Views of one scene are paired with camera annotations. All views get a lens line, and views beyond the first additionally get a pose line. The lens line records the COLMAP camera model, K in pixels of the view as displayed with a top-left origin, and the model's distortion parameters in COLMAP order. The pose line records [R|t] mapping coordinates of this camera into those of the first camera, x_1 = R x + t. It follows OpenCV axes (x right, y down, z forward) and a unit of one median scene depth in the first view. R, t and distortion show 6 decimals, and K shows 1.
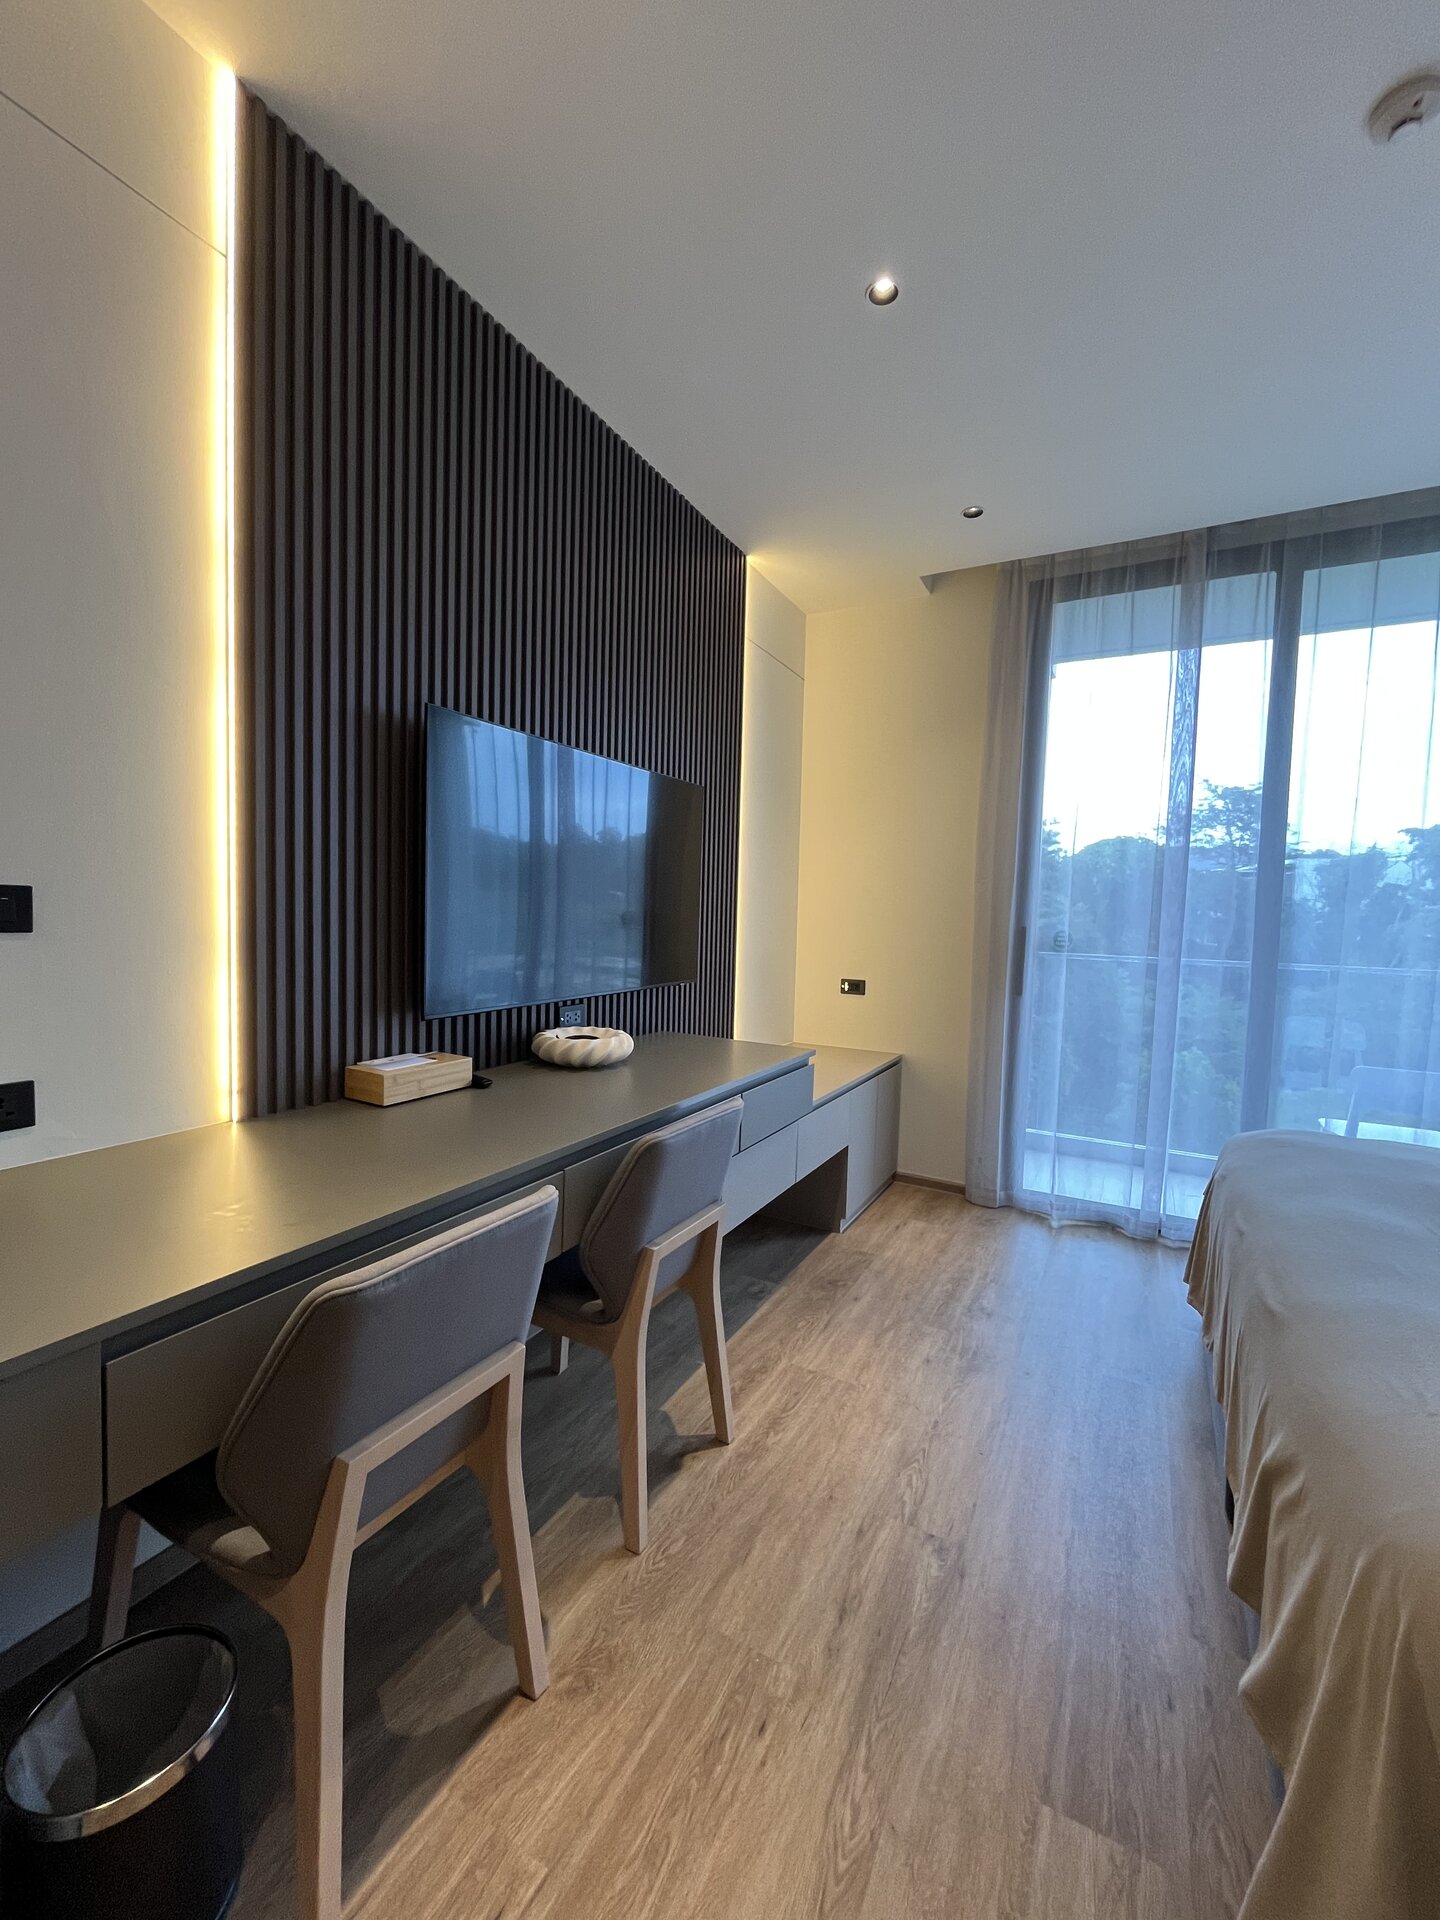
lens RADIAL K [[778.7, 0, 720.1], [0, 778.7, 958.8], [0, 0, 1]] dist [-0.001565, 0.000791]
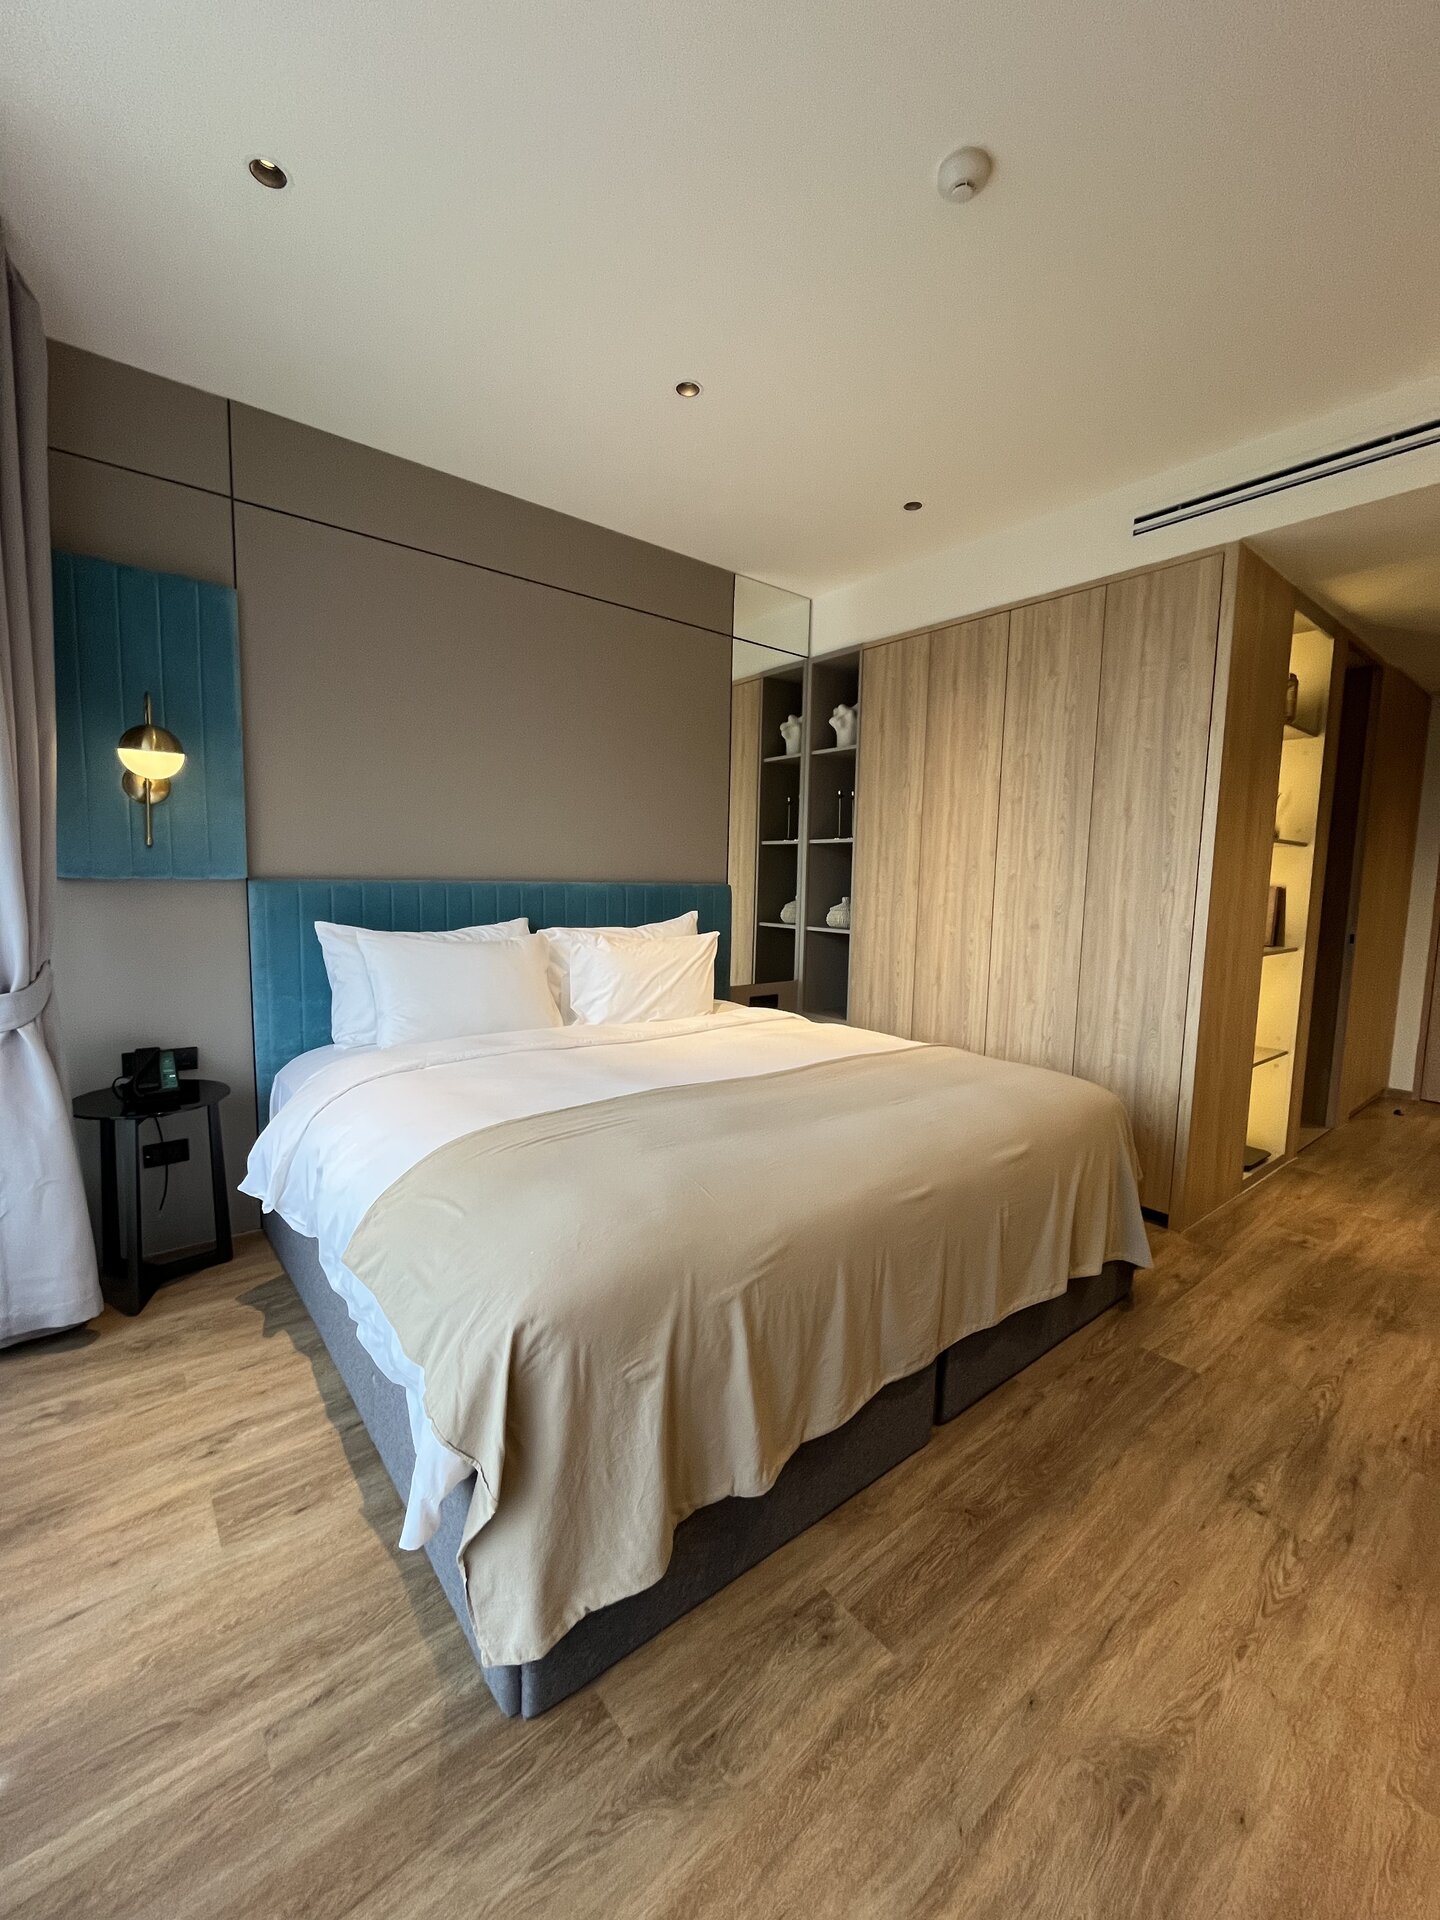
lens RADIAL K [[778.7, 0, 720.1], [0, 778.7, 958.8], [0, 0, 1]] dist [-0.001565, 0.000791]
pose [[-0.924951, -0.086975, 0.370001, 0.454319], [-0.027276, 0.986146, 0.163623, -0.076990], [-0.379106, 0.141251, -0.914509, 1.556600]]
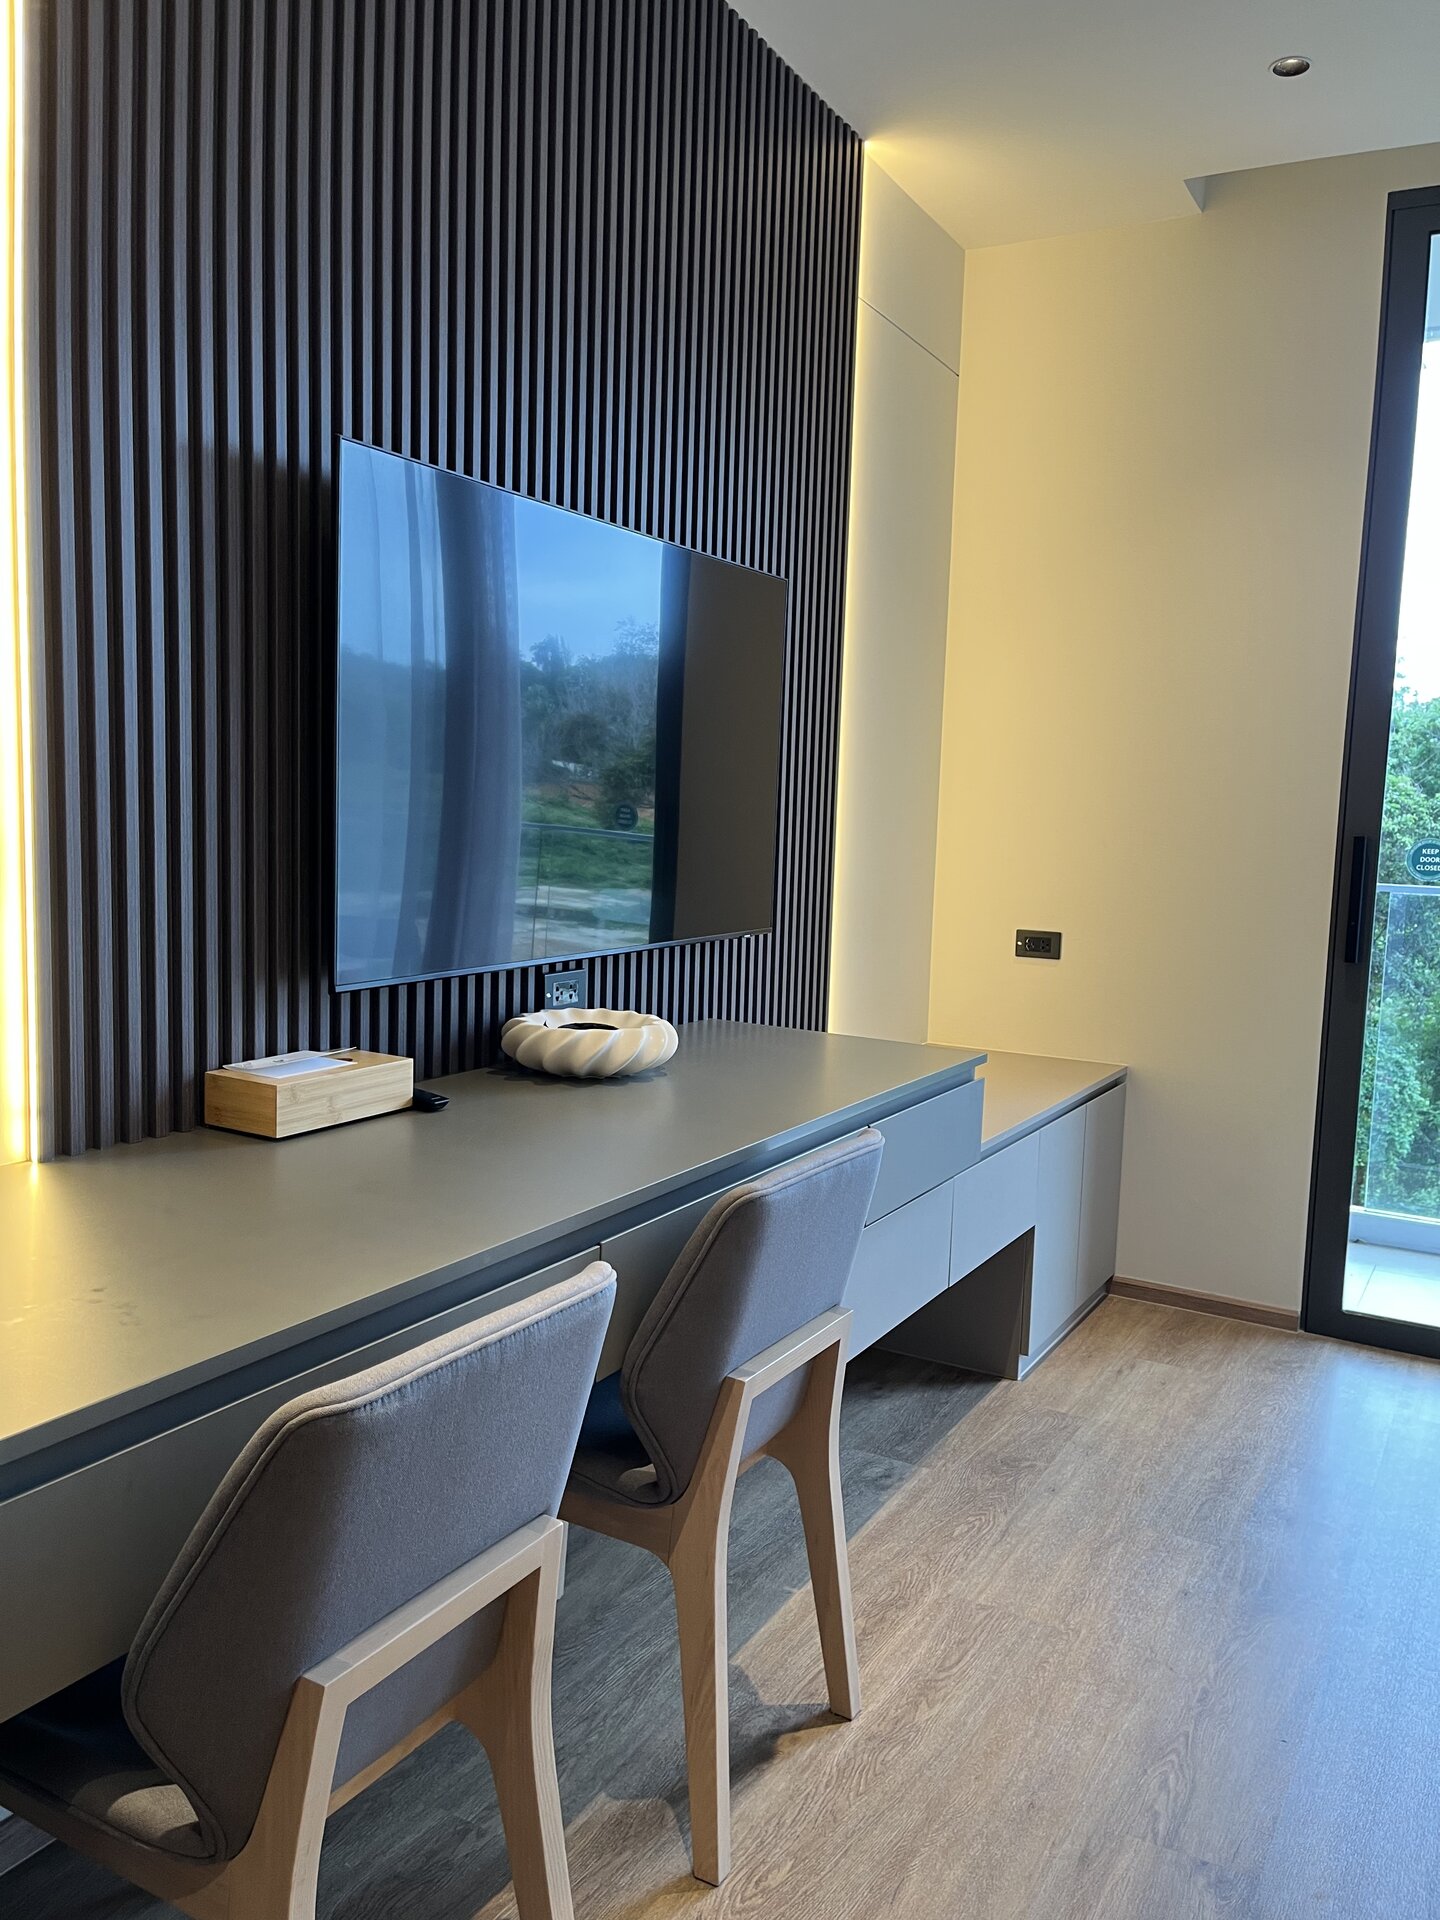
lens RADIAL K [[1465.7, 0, 747.9], [0, 1465.7, 959.6], [0, 0, 1]] dist [0.079809, -0.097486]
pose [[0.999972, 0.007189, -0.001837, -0.060143], [-0.007097, 0.998922, 0.045881, 0.001113], [0.002165, -0.045867, 0.998945, -0.079409]]
